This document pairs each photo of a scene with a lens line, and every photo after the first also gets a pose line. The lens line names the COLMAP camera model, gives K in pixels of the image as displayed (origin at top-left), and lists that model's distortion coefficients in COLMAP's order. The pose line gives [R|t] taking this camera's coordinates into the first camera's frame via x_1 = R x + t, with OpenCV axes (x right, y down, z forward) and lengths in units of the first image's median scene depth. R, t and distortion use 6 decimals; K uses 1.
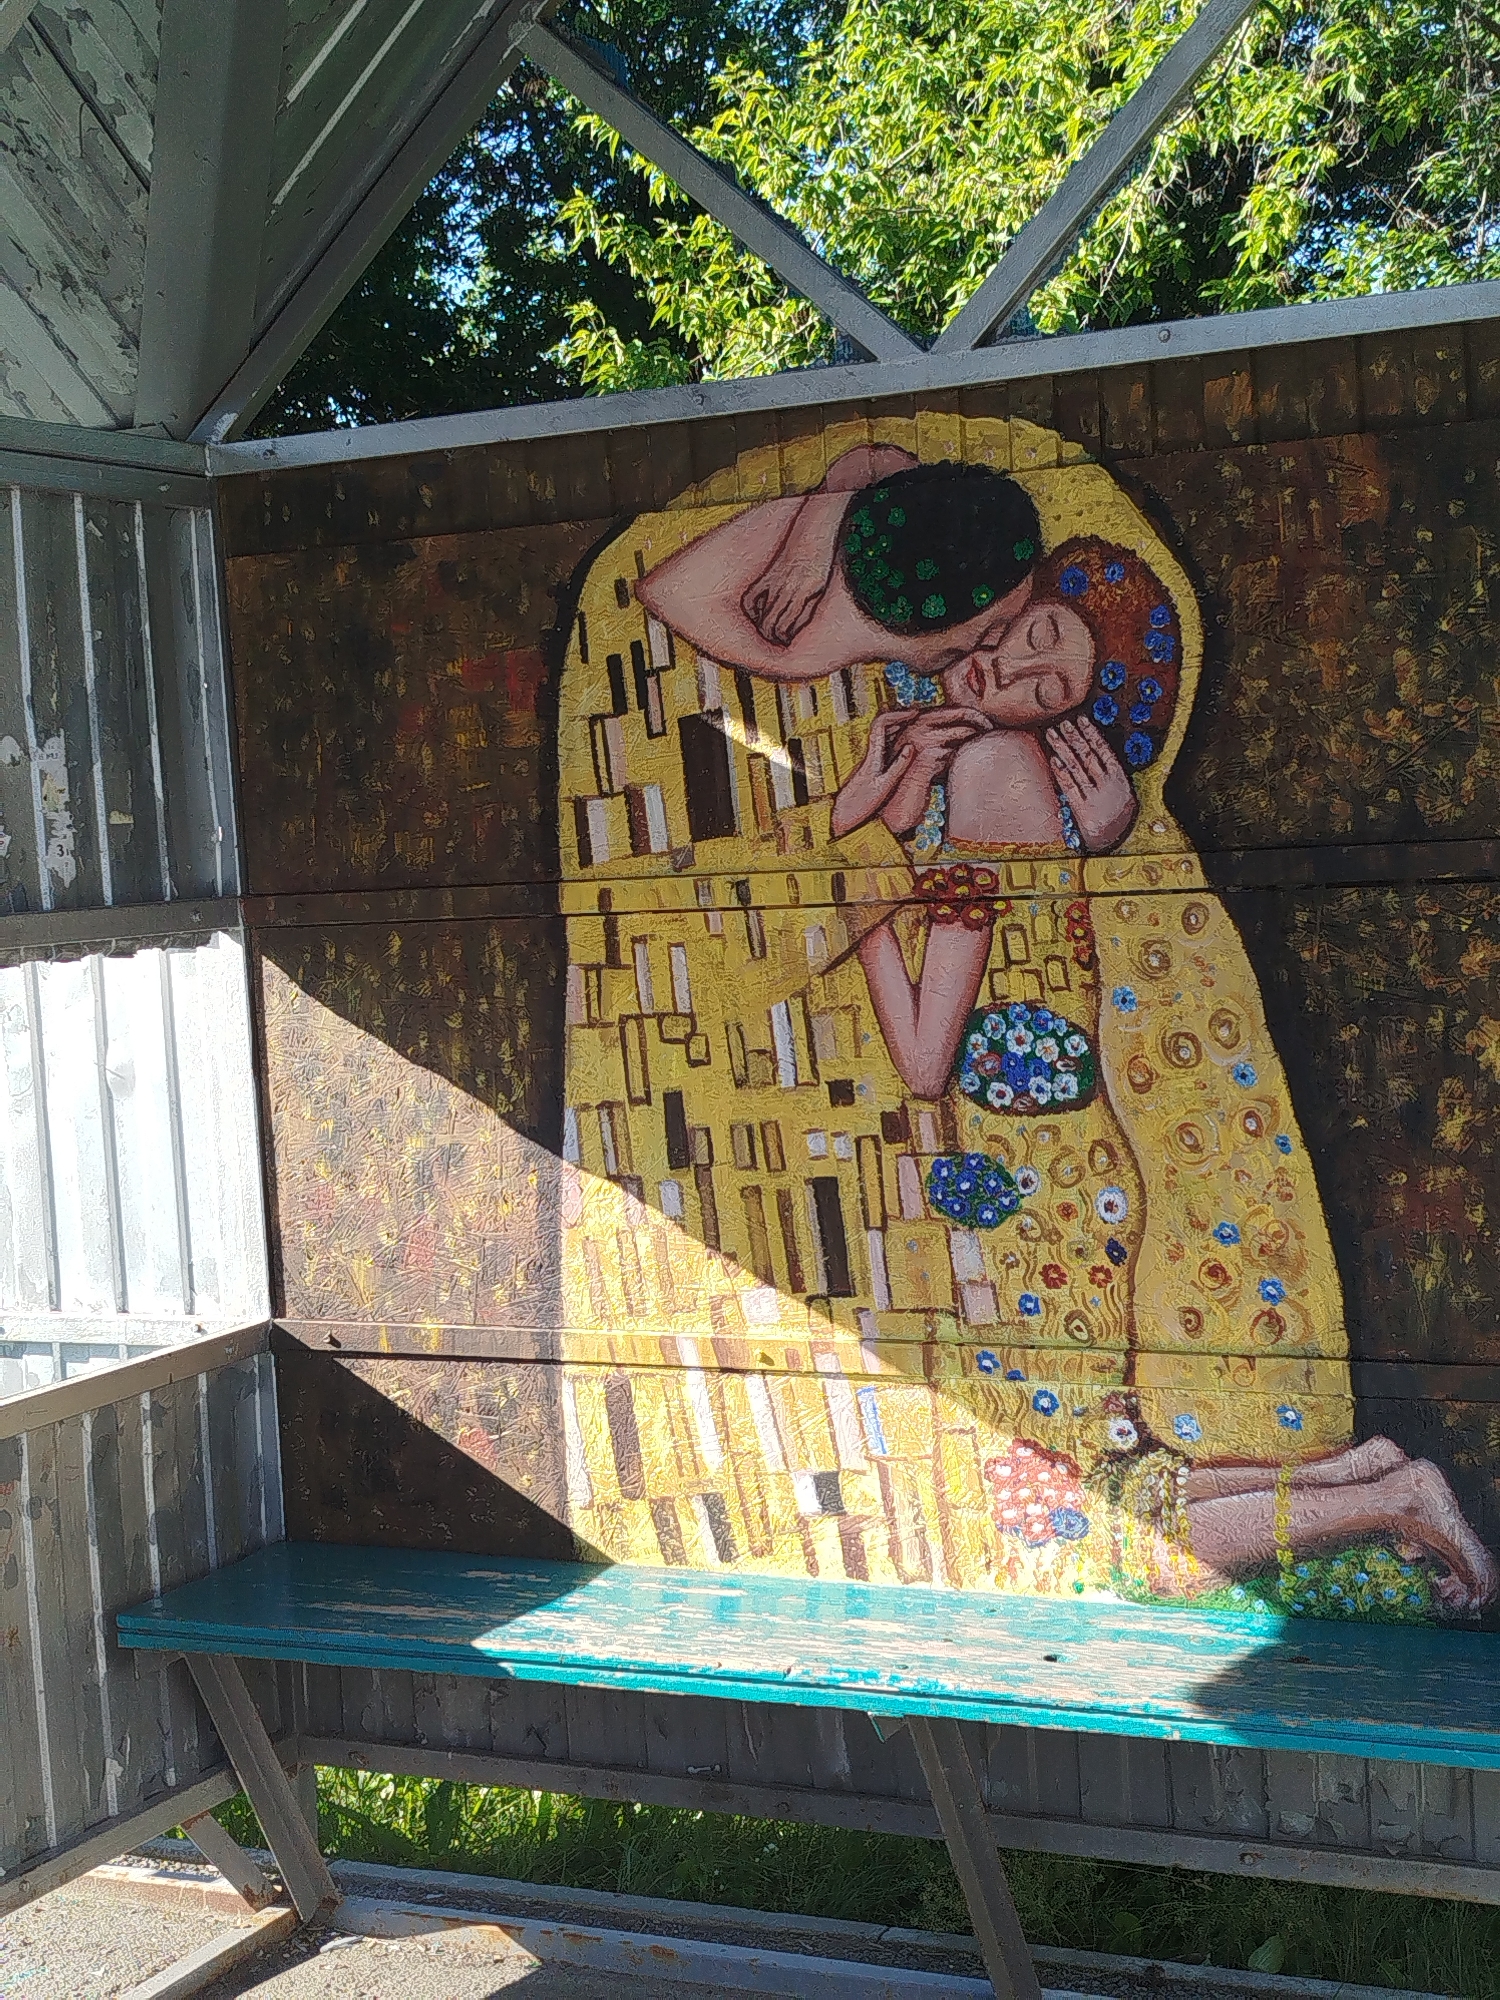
lens RADIAL K [[2945.7, 0, 750.0], [0, 2945.7, 1000.0], [0, 0, 1]] dist [0.126739, -0.078708]
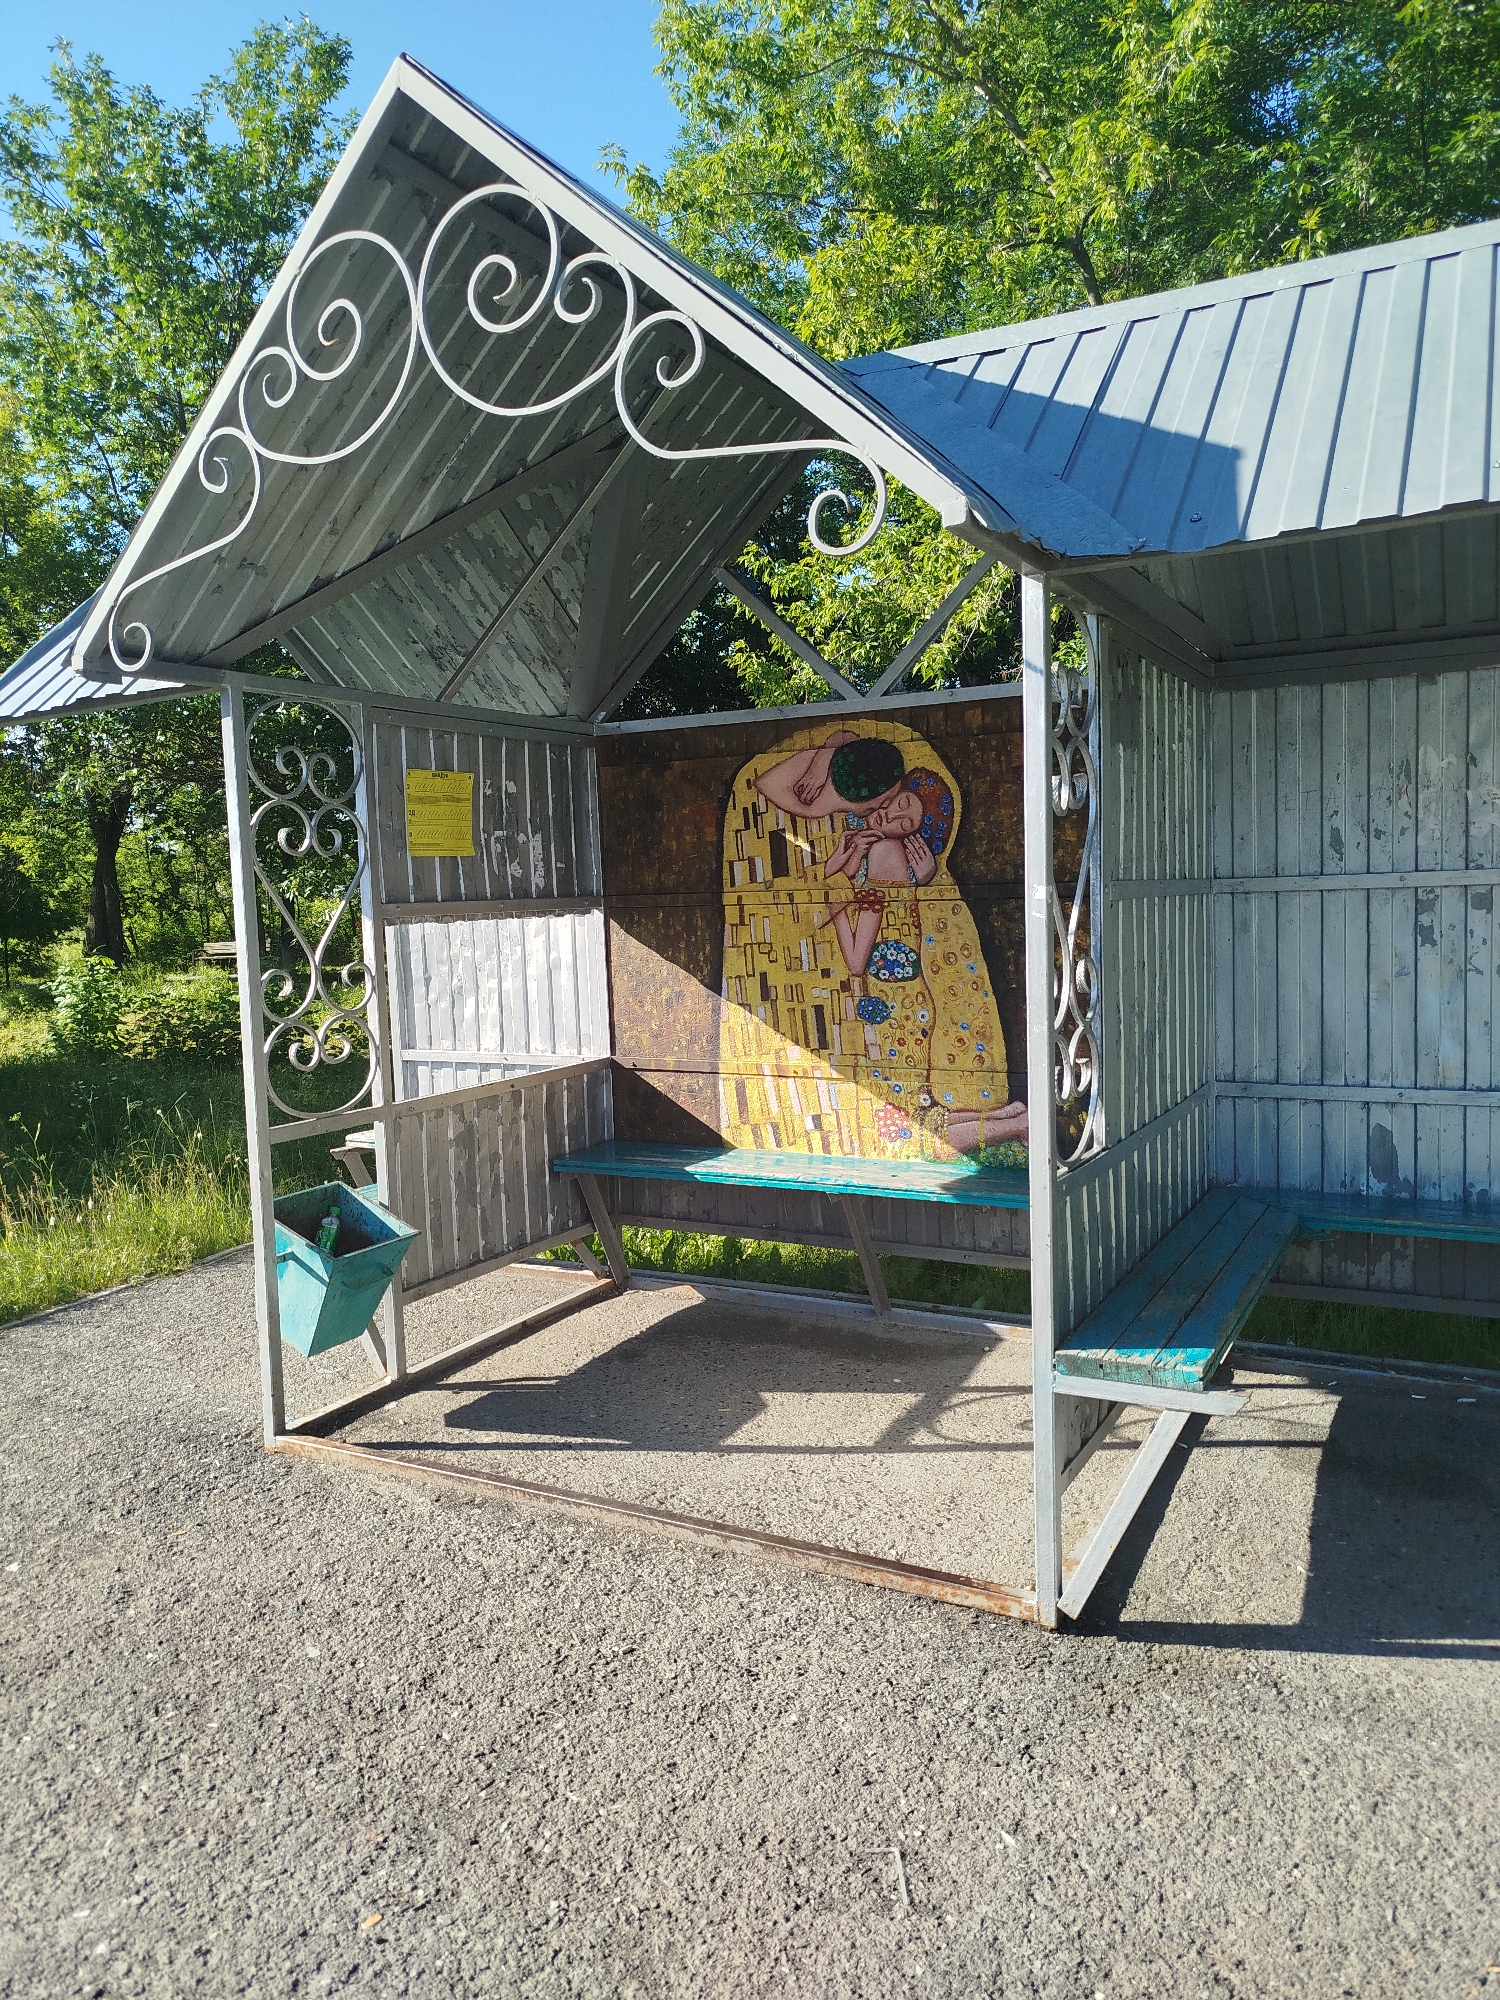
lens RADIAL K [[1388.0, 0, 750.0], [0, 1388.0, 1000.0], [0, 0, 1]] dist [0.167926, -0.000152]
pose [[0.998717, 0.026886, -0.042904, 0.016812], [-0.025749, 0.999308, 0.026831, 0.023397], [0.043596, -0.025691, 0.998719, -0.262860]]
